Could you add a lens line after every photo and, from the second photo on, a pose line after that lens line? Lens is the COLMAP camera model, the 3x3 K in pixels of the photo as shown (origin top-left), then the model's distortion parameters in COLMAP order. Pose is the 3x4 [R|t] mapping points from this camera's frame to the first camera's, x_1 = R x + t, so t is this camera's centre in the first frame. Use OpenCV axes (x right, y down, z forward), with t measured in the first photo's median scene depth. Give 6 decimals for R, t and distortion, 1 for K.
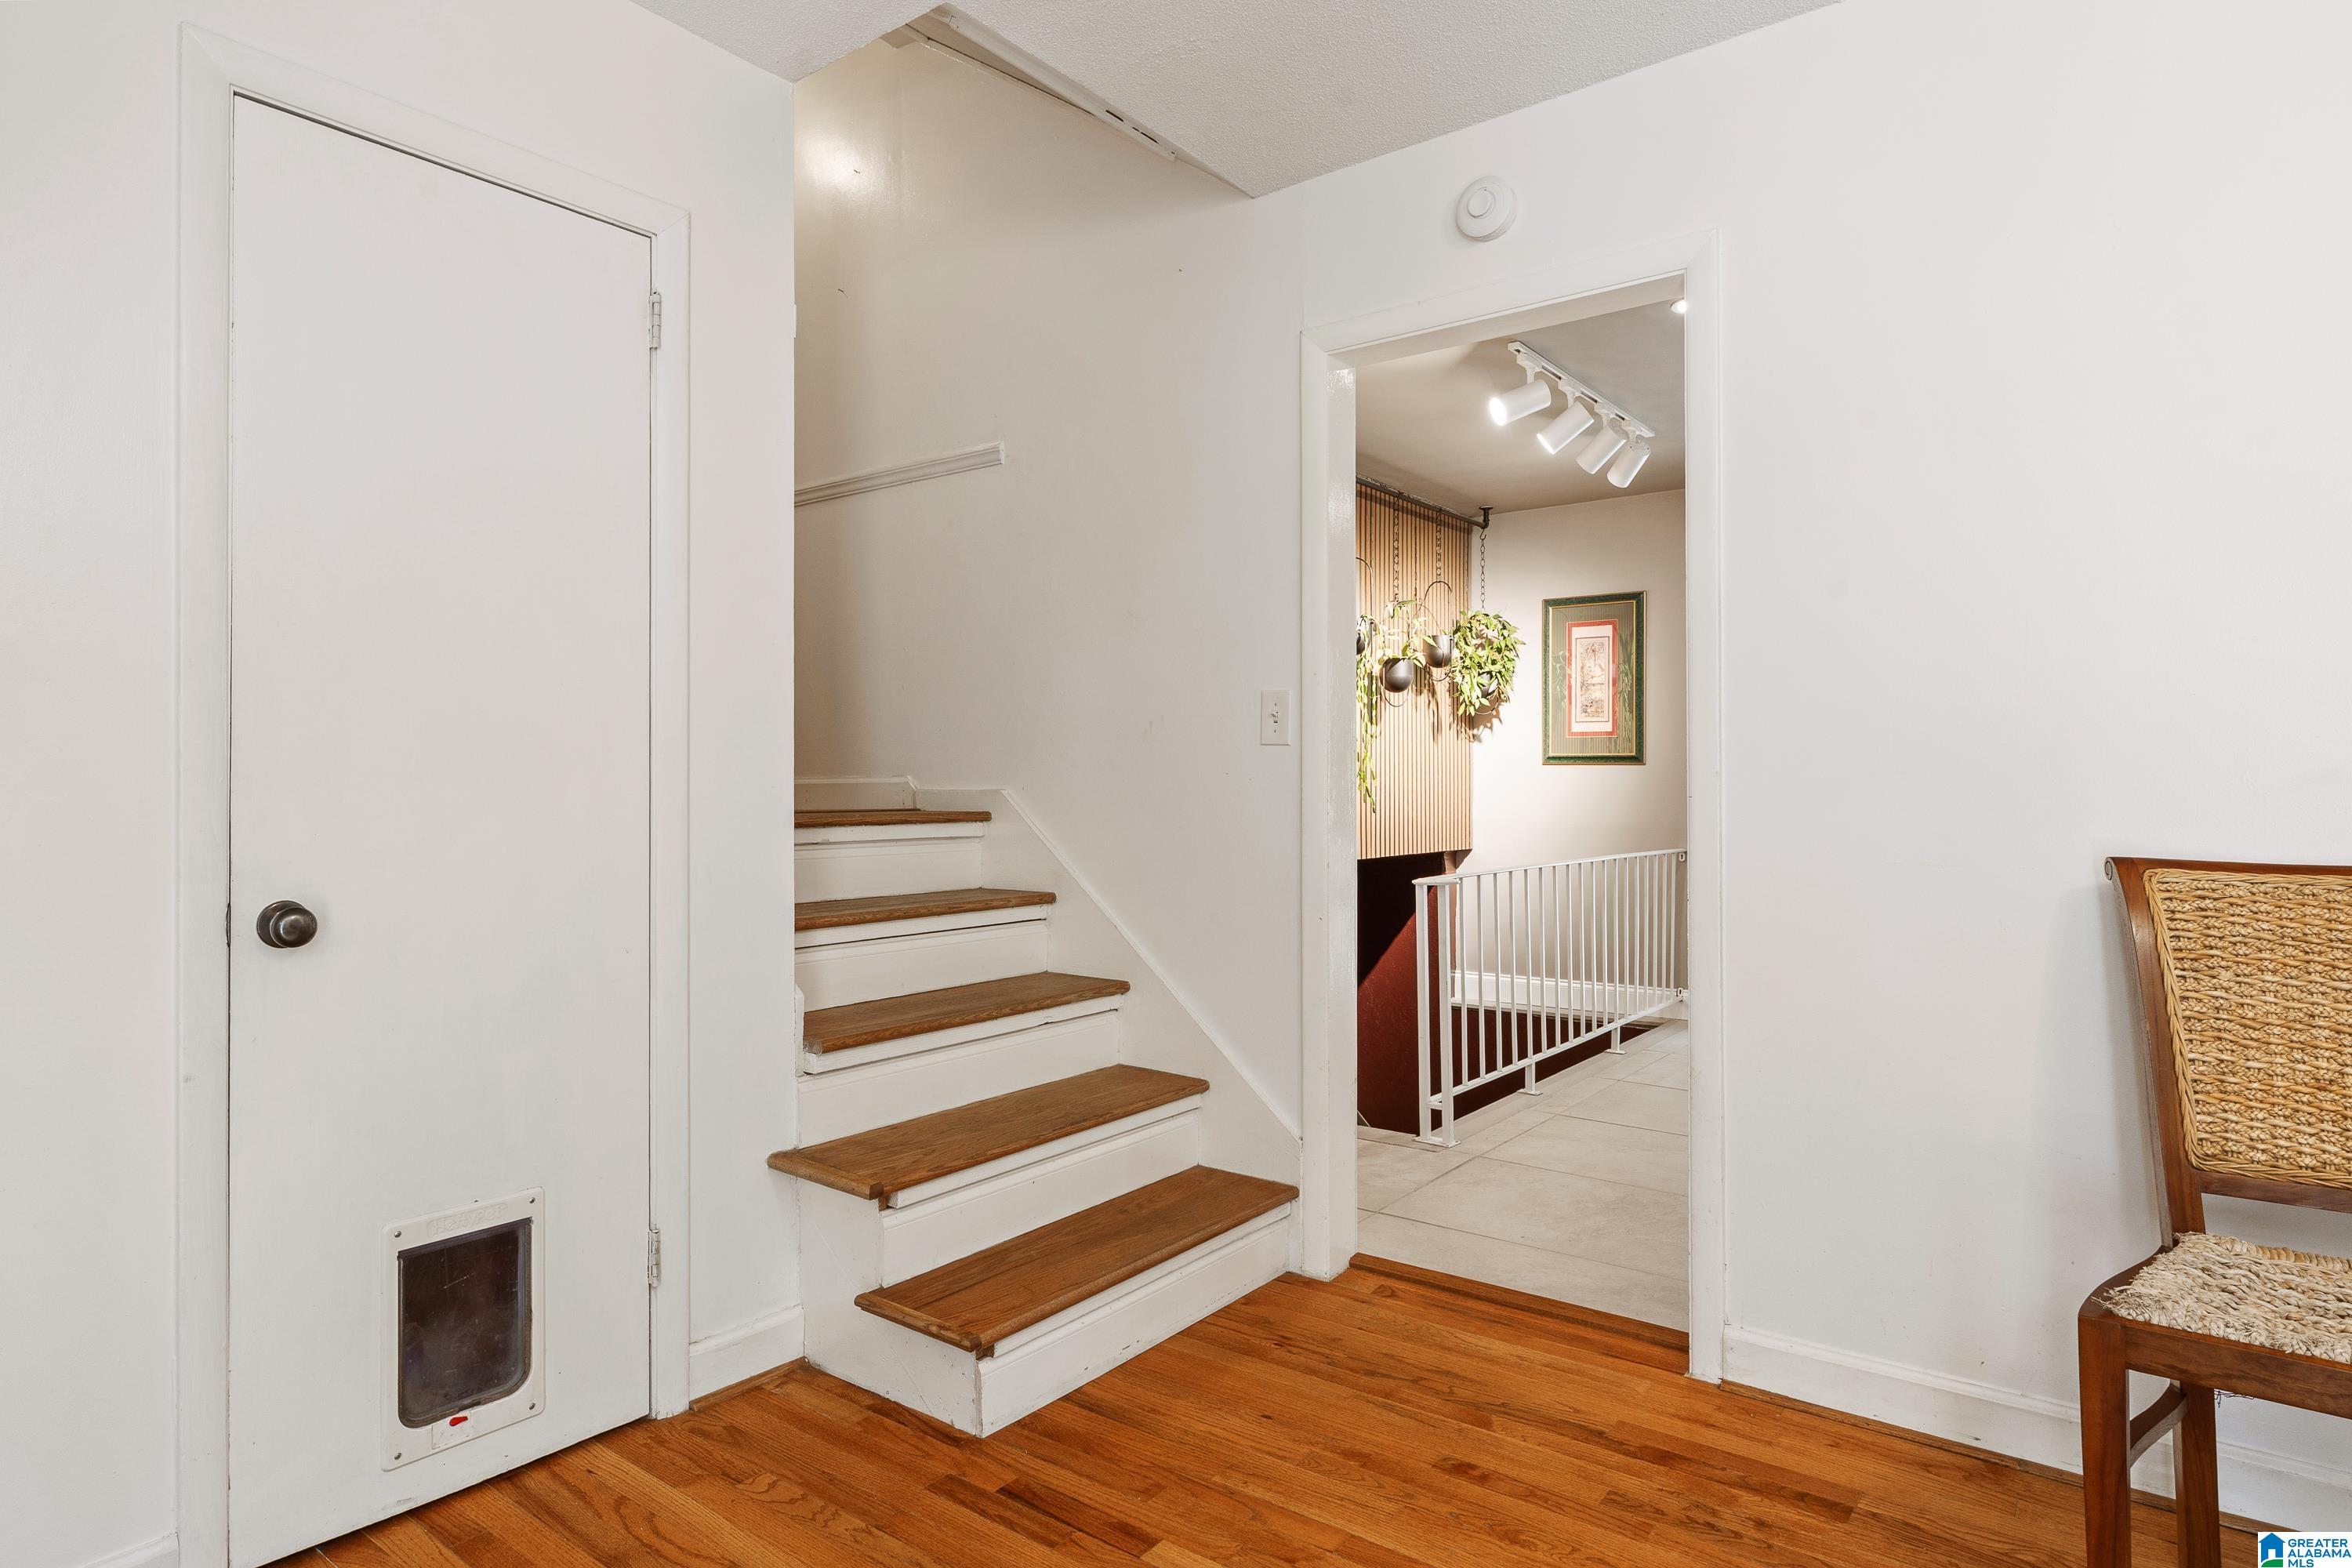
lens RADIAL K [[1303.7, 0, 1176.0], [0, 1303.7, 784.0], [0, 0, 1]] dist [-0.001097, -0.000054]
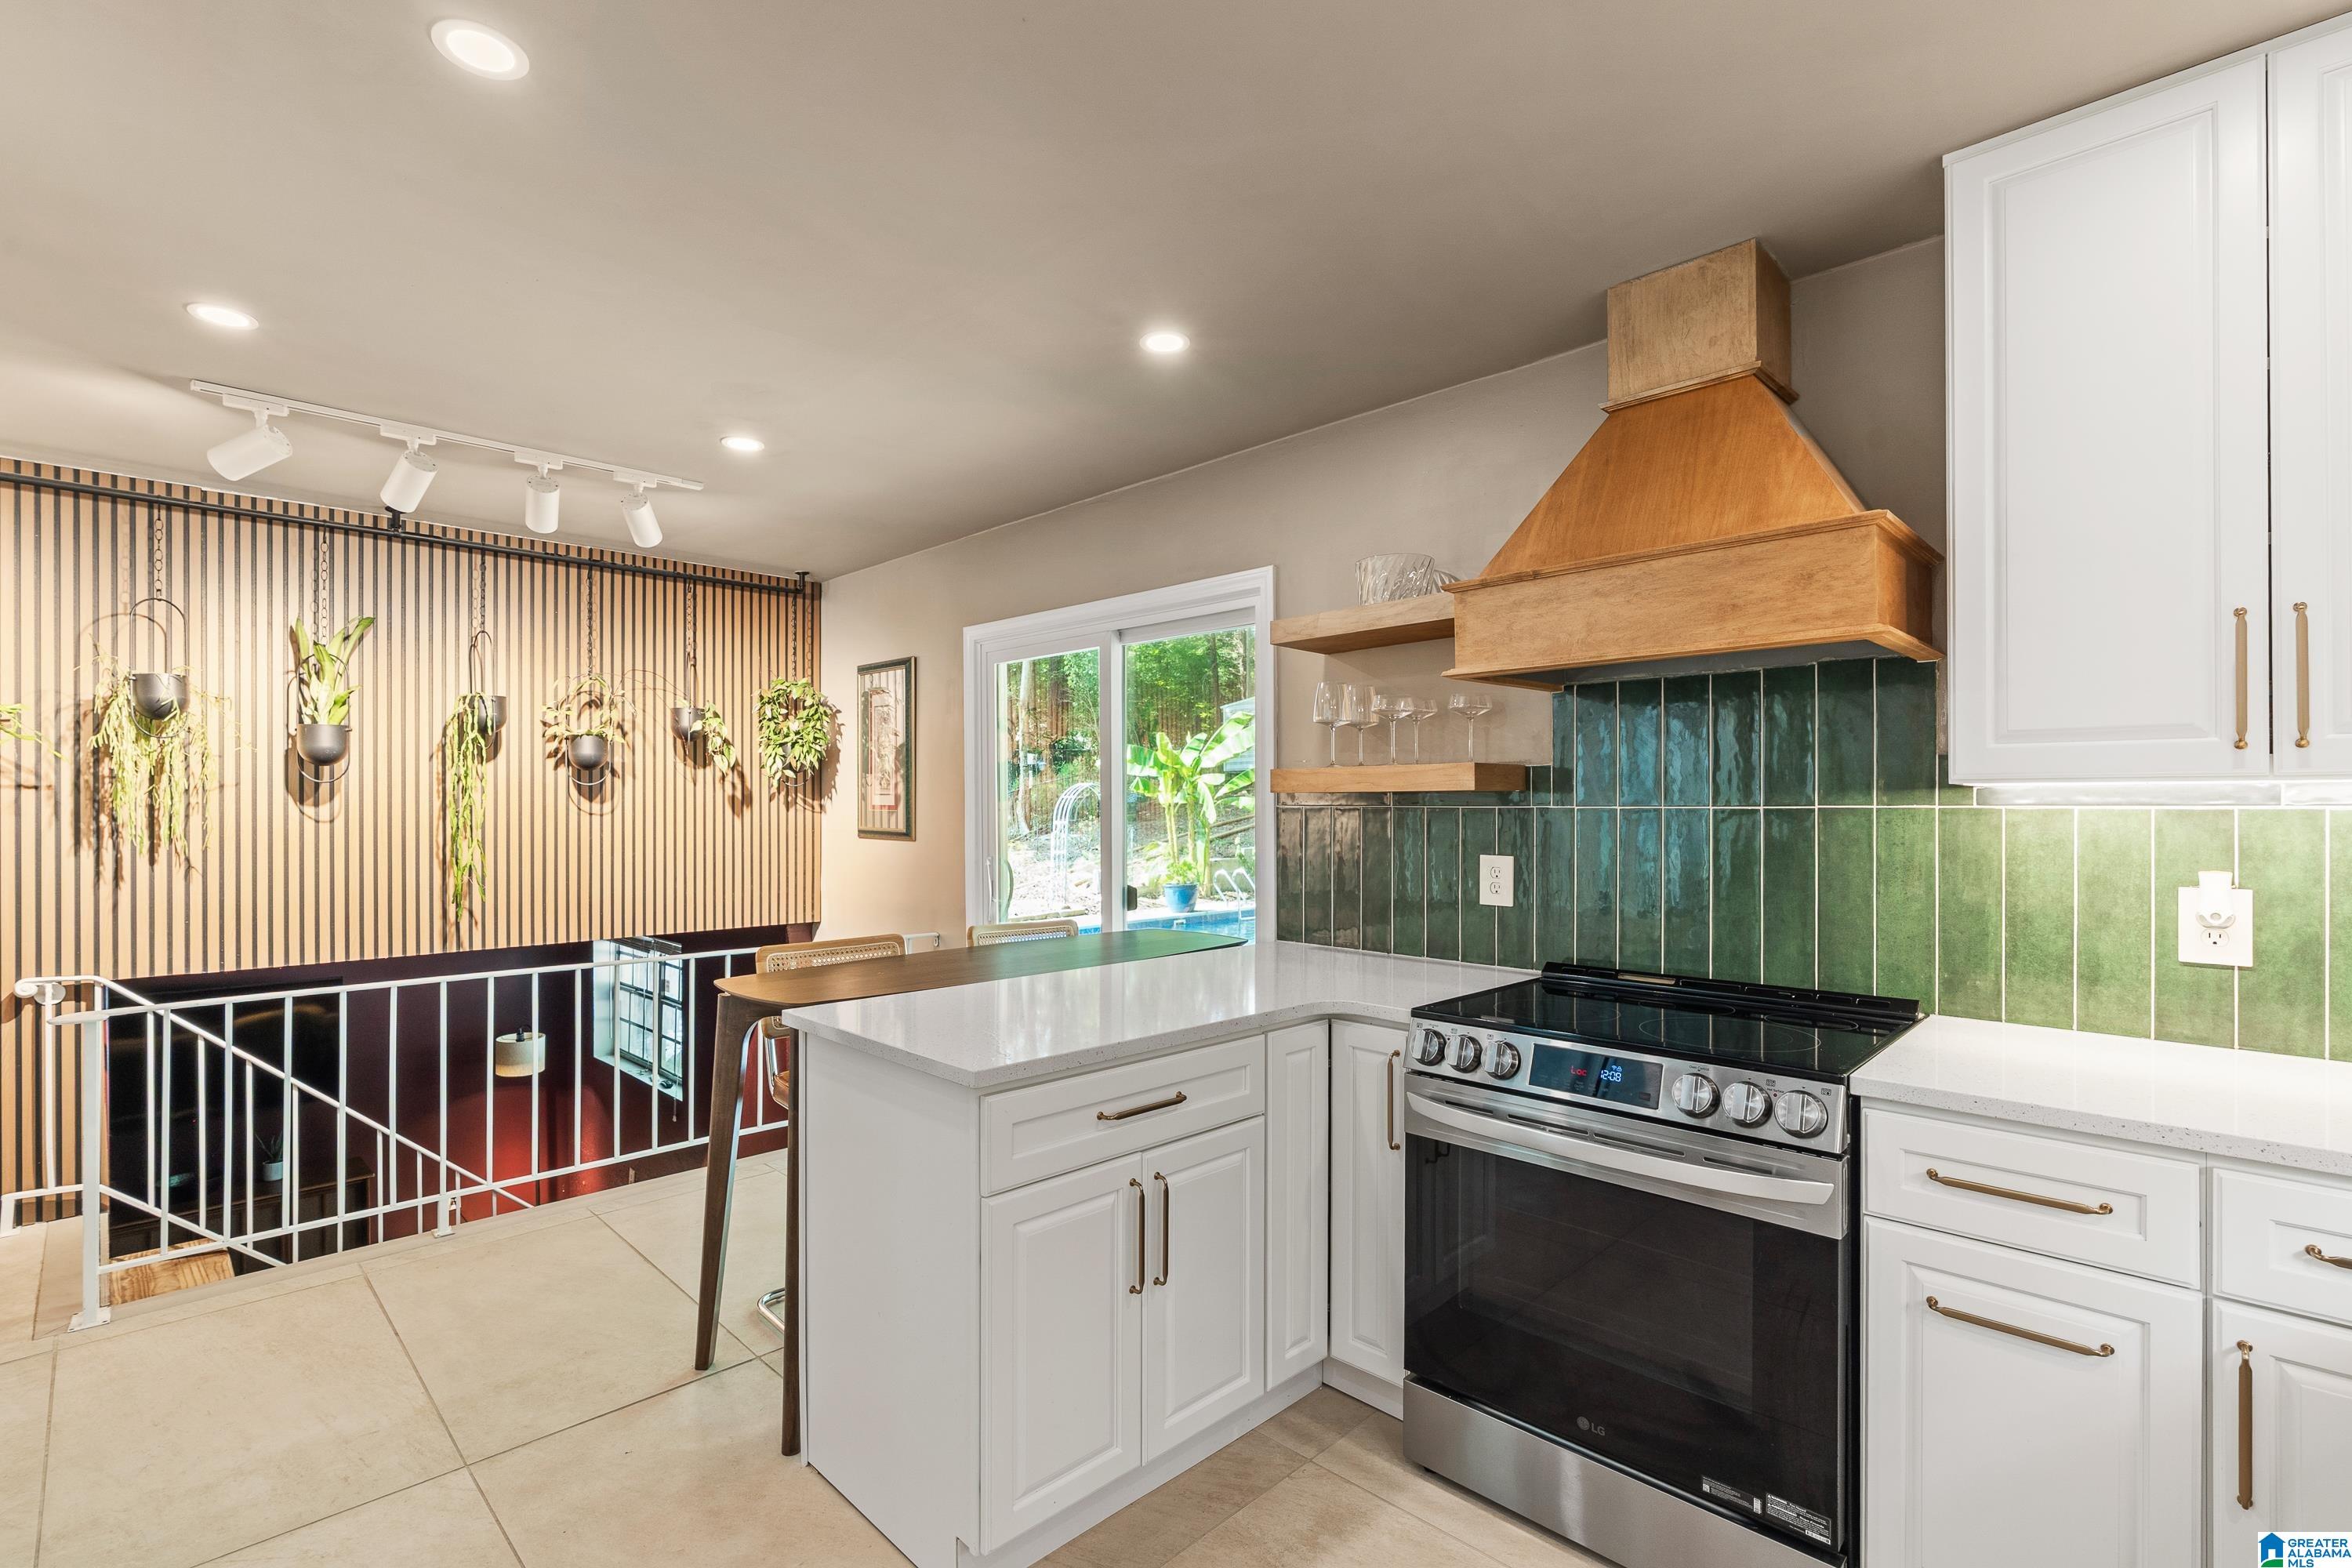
lens RADIAL K [[1076.5, 0, 1164.4], [0, 1076.5, 794.5], [0, 0, 1]] dist [-0.002170, 0.001192]
pose [[0.990233, -0.008385, -0.139171, 0.625557], [0.008093, 0.999964, -0.002667, -0.043297], [0.139189, 0.001514, 0.990265, 0.247053]]
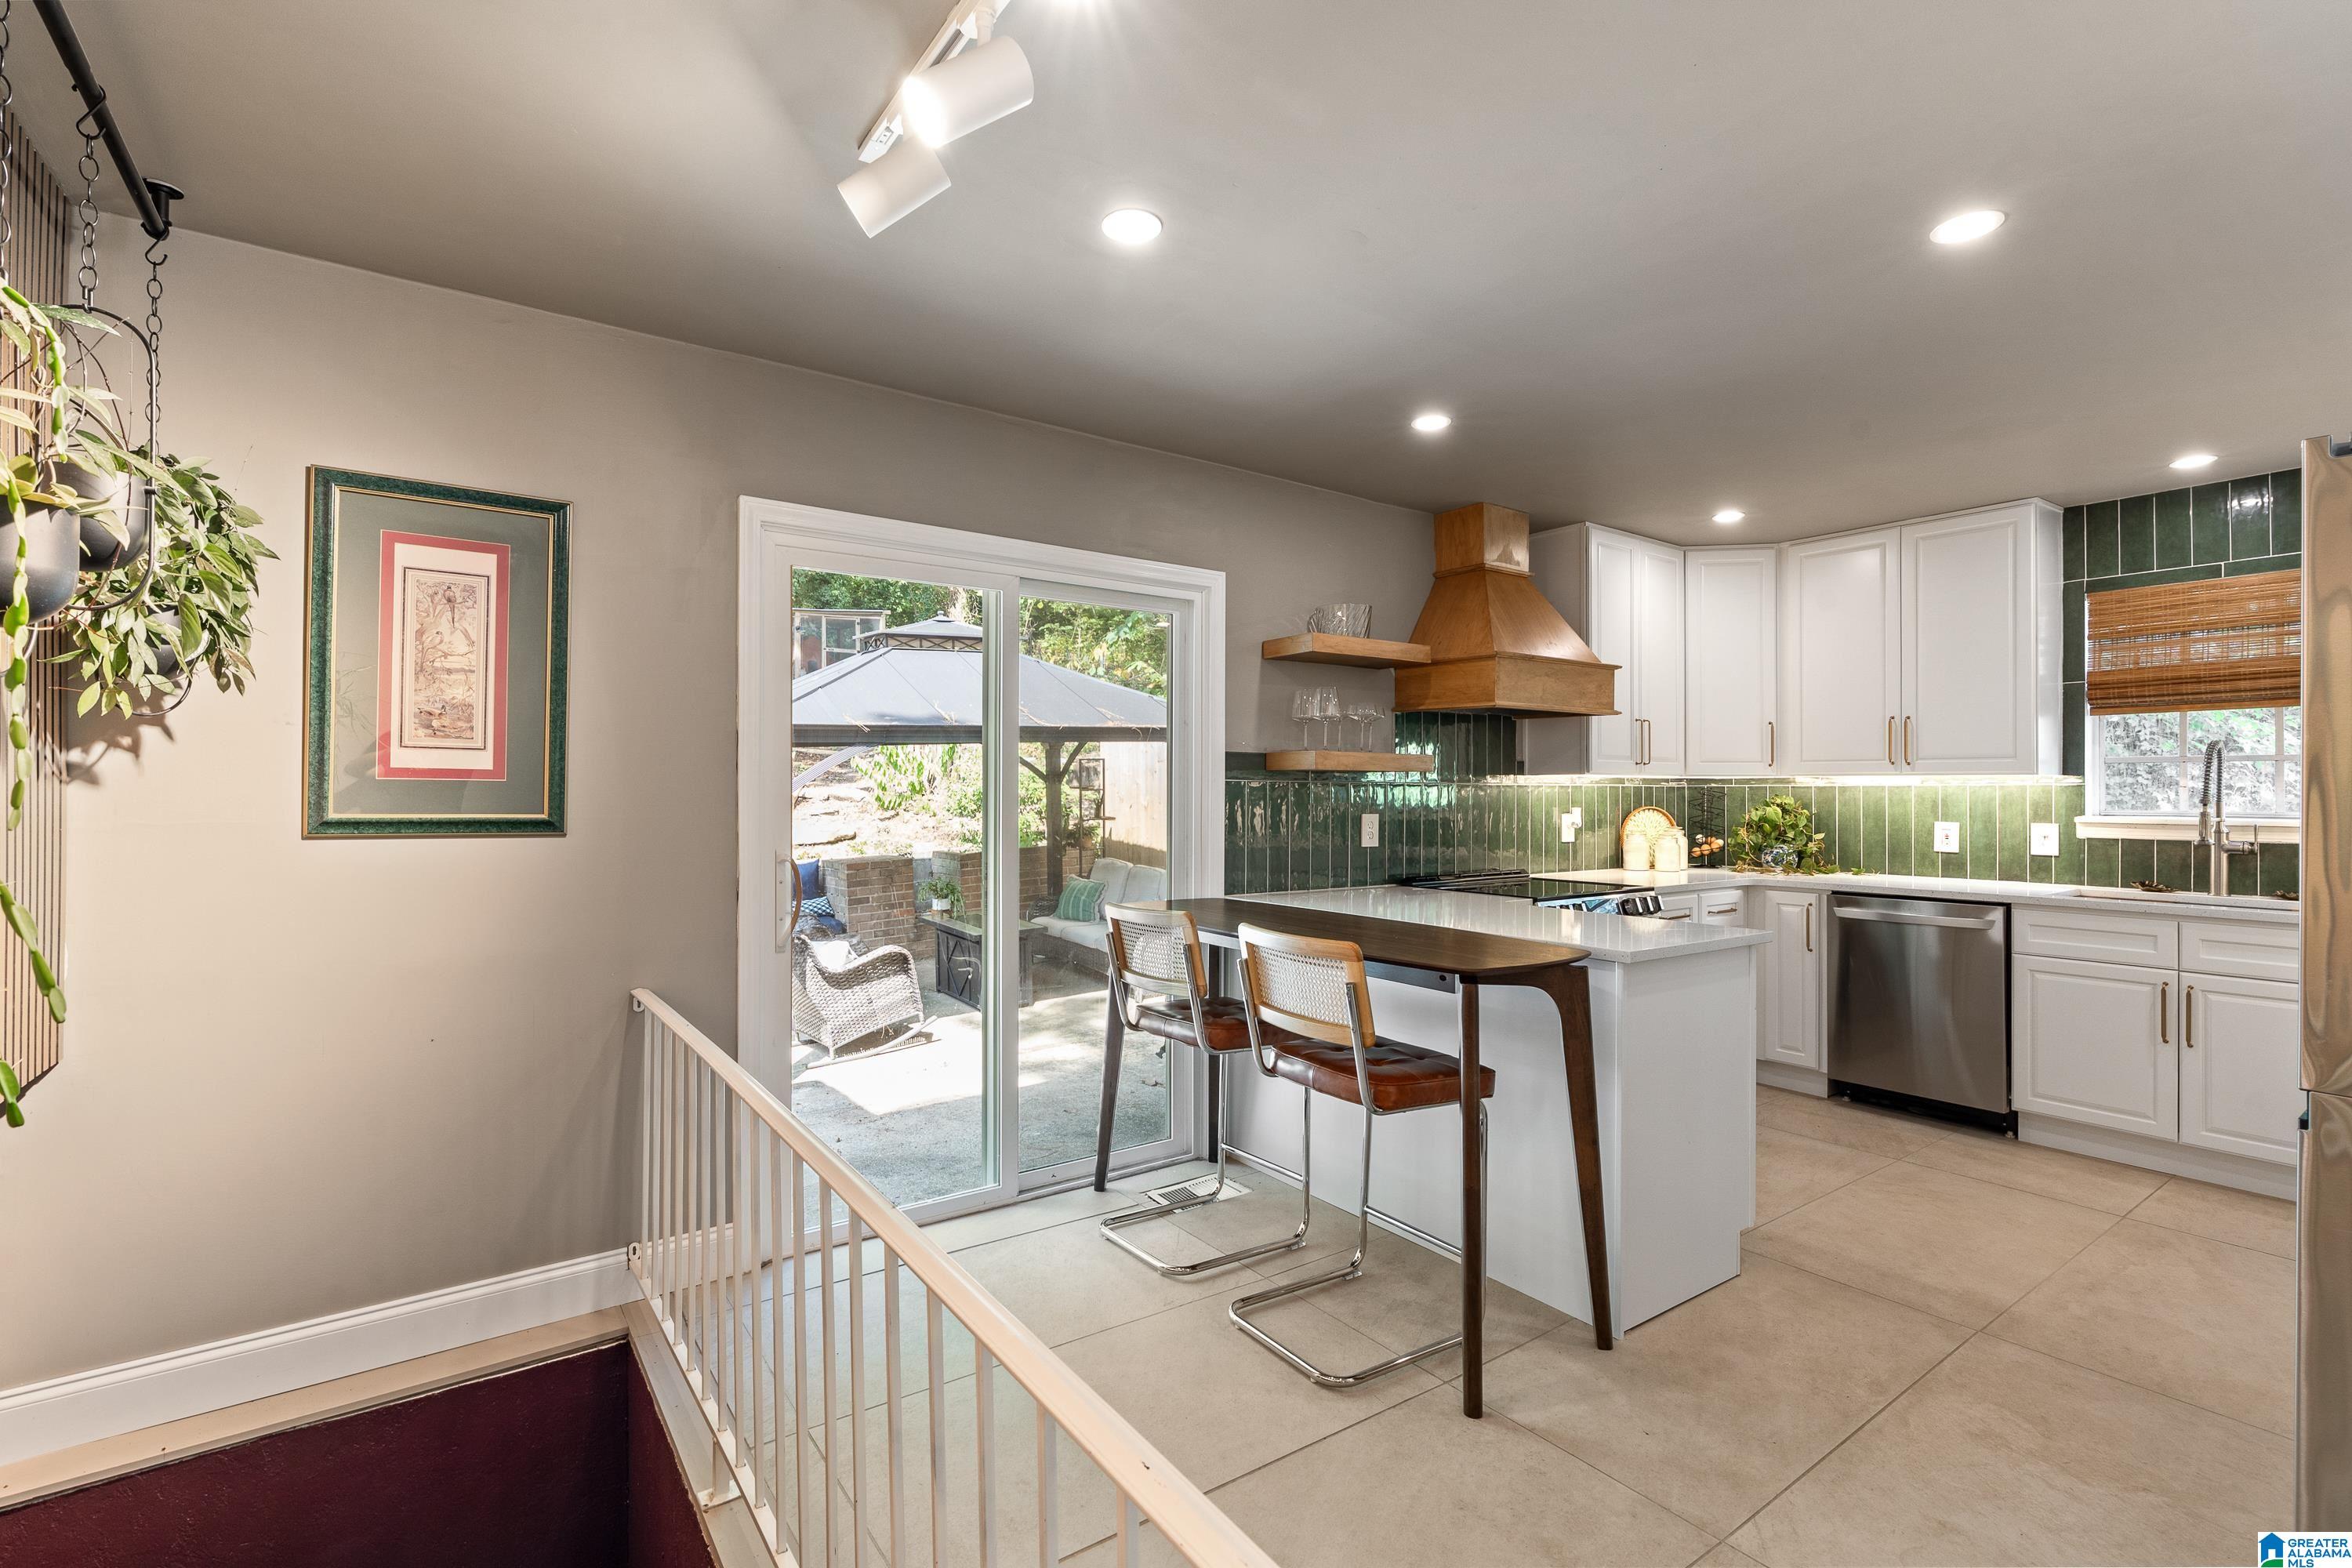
lens RADIAL K [[1076.5, 0, 1164.4], [0, 1076.5, 794.5], [0, 0, 1]] dist [-0.002170, 0.001192]
pose [[0.296528, 0.002867, 0.955020, 0.020162], [0.000634, 0.999995, -0.003199, -0.029086], [-0.955024, 0.001554, 0.296525, 0.623533]]
